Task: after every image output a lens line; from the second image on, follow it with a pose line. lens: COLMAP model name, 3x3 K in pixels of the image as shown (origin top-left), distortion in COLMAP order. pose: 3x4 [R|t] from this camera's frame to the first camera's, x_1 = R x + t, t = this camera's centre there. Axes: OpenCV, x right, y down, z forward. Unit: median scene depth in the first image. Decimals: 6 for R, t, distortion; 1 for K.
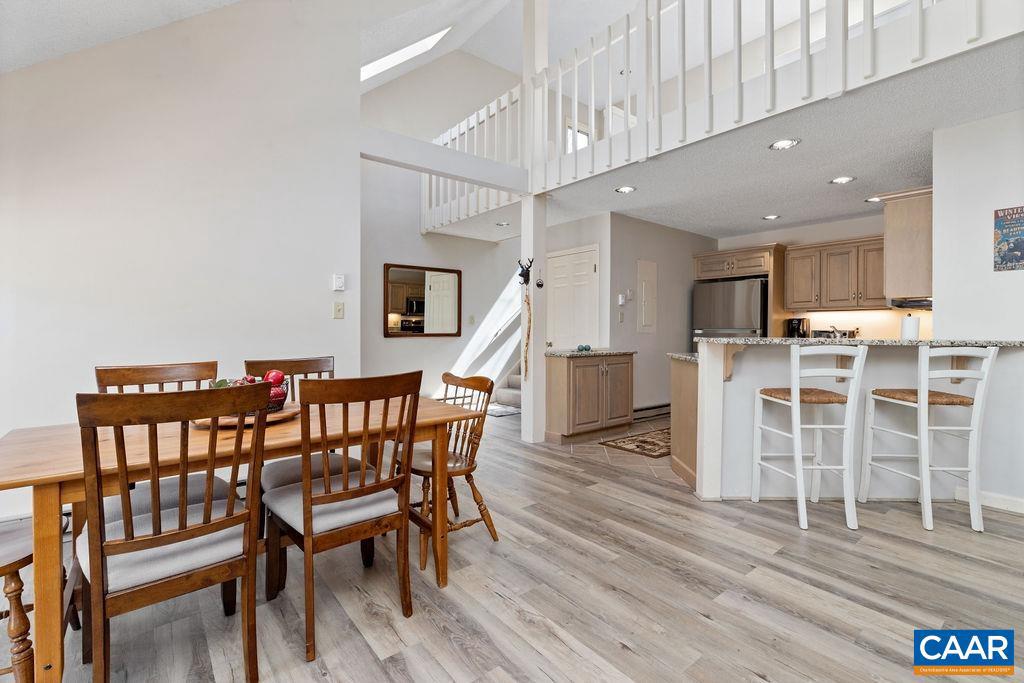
lens RADIAL K [[458.9, 0, 511.6], [0, 458.9, 330.6], [0, 0, 1]] dist [0.011553, -0.001568]
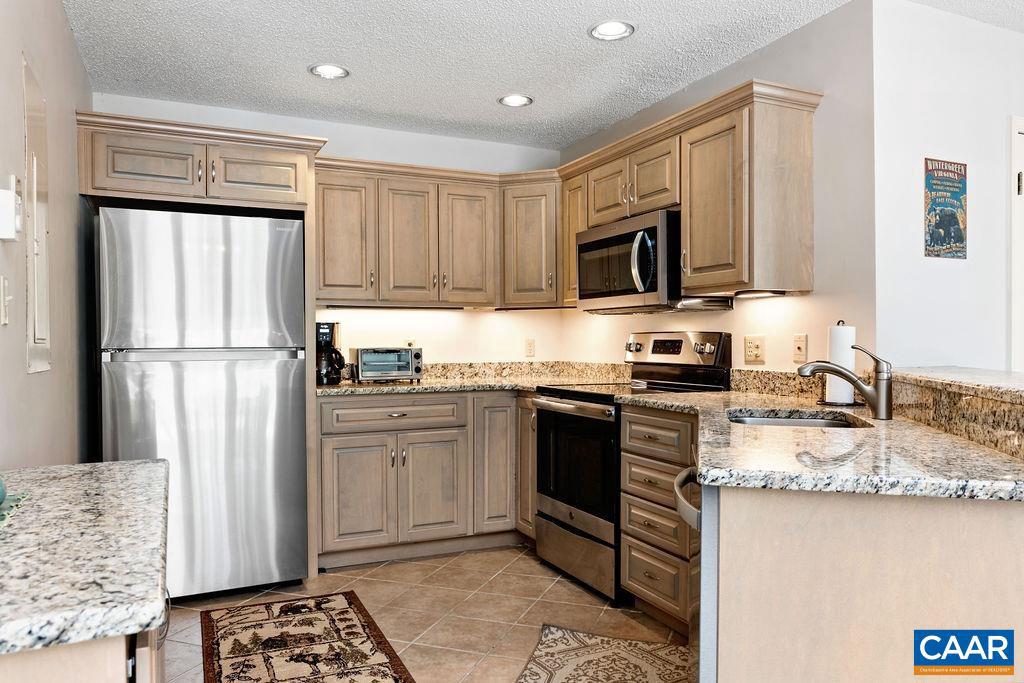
lens RADIAL K [[729.9, 0, 510.9], [0, 729.9, 350.8], [0, 0, 1]] dist [-0.000441, -0.000804]
pose [[0.235977, -0.020279, 0.971547, -0.024553], [0.005938, 0.999794, 0.019426, -0.012369], [-0.971740, 0.001185, 0.236049, 0.704184]]
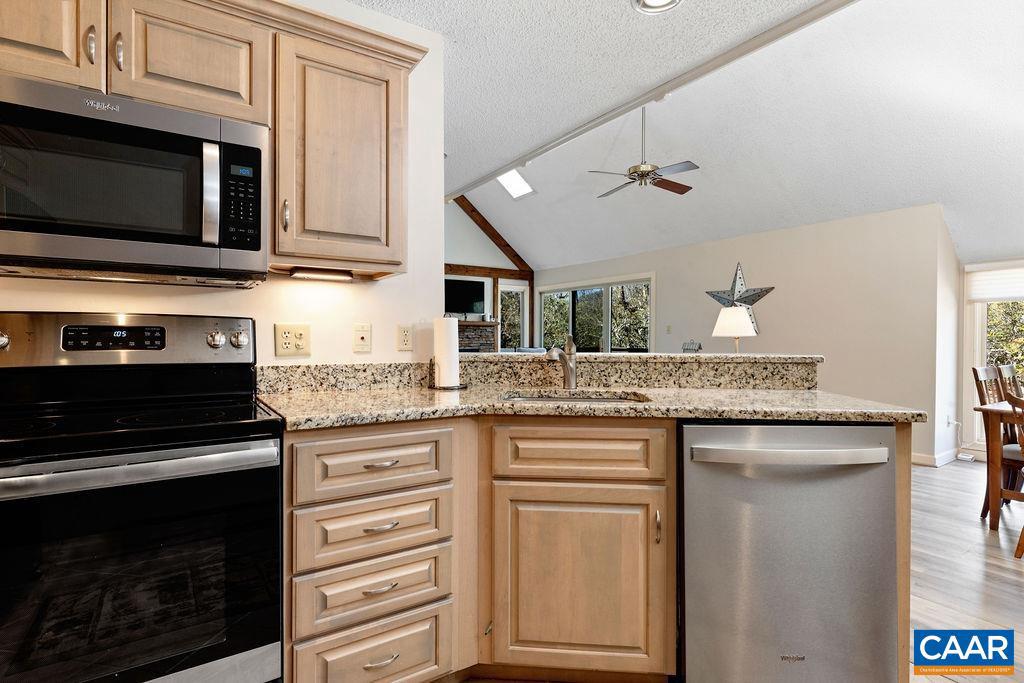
lens RADIAL K [[518.5, 0, 515.9], [0, 518.5, 336.9], [0, 0, 1]] dist [-0.004527, 0.002563]
pose [[-0.996992, -0.009568, 0.076906, 0.435763], [-0.009375, 0.999952, 0.002863, -0.005151], [-0.076929, 0.002133, -0.997034, 0.996025]]
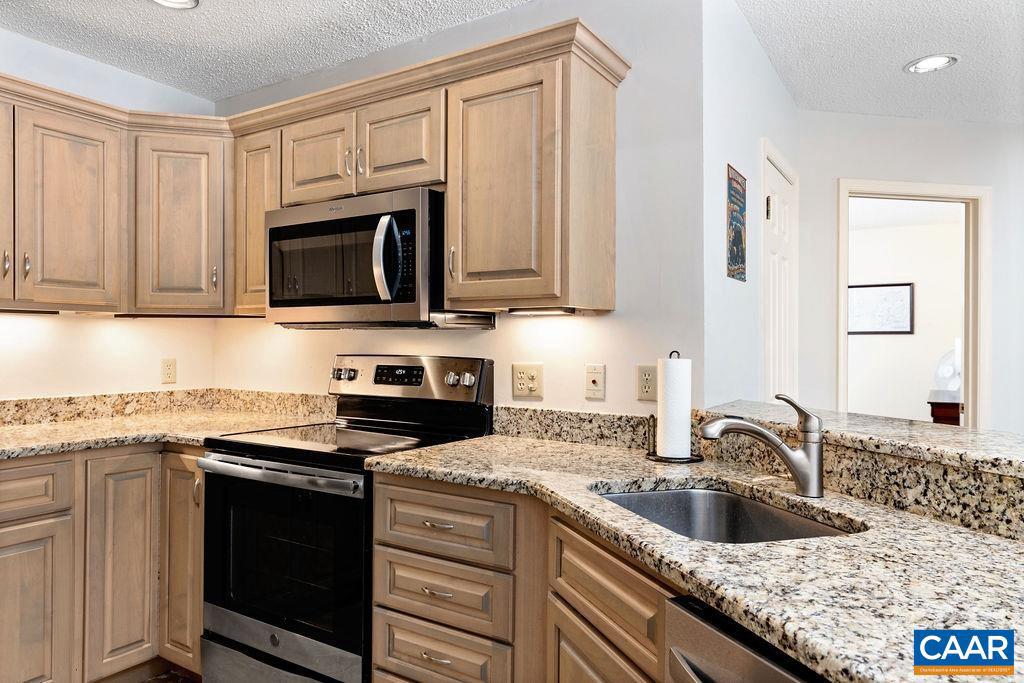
lens RADIAL K [[672.0, 0, 514.4], [0, 672.0, 342.6], [0, 0, 1]] dist [0.007498, -0.006736]
pose [[-0.331331, -0.007106, 0.943488, 0.204649], [-0.006900, 0.999963, 0.005108, -0.027993], [-0.943489, -0.004817, -0.331367, 0.804290]]
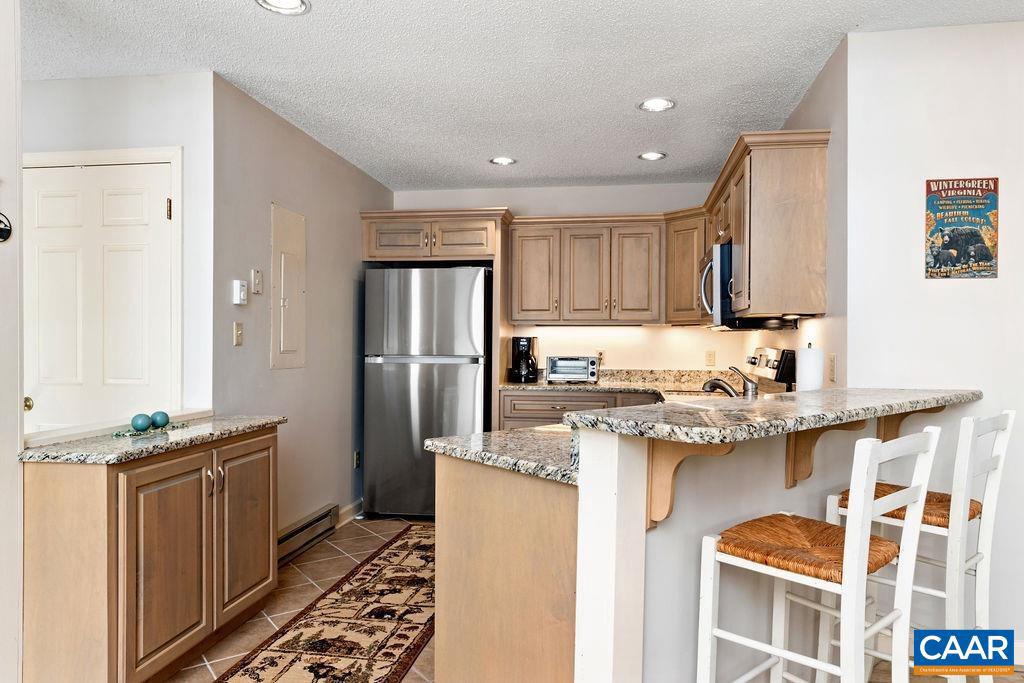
lens RADIAL K [[672.0, 0, 512.7], [0, 672.0, 344.3], [0, 0, 1]] dist [0.007498, -0.006736]
pose [[0.741546, -0.003713, 0.670892, 0.013115], [-0.000997, 0.999977, 0.006637, -0.024118], [-0.670901, -0.005591, 0.741526, 0.377452]]
